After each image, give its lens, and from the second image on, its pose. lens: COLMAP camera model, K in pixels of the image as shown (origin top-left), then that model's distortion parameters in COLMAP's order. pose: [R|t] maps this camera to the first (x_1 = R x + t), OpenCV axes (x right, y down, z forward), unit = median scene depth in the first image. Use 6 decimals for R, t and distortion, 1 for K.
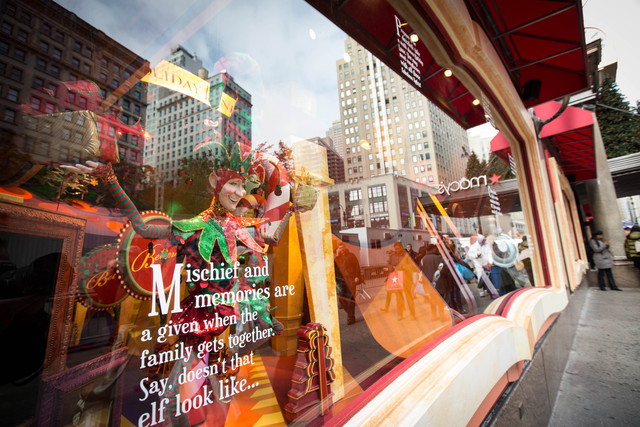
lens RADIAL K [[280.8, 0, 320.0], [0, 280.8, 213.5], [0, 0, 1]] dist [-0.041172, 0.011021]
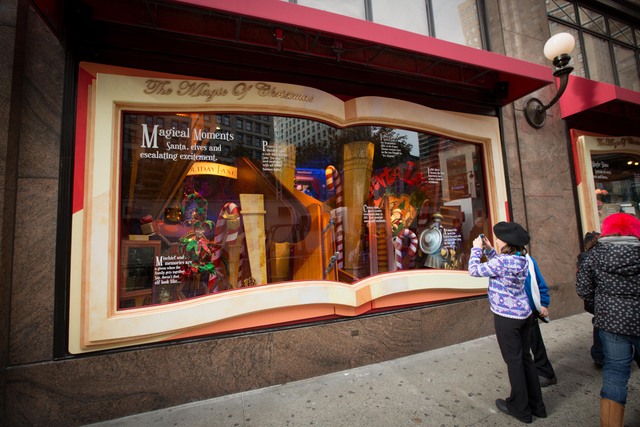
lens RADIAL K [[280.8, 0, 320.0], [0, 280.8, 213.5], [0, 0, 1]] dist [-0.041172, 0.011021]
pose [[0.904467, -0.023460, -0.425897, 1.428596], [0.069607, 0.993220, 0.093111, -0.291138], [0.420825, -0.113862, 0.899968, -0.759949]]
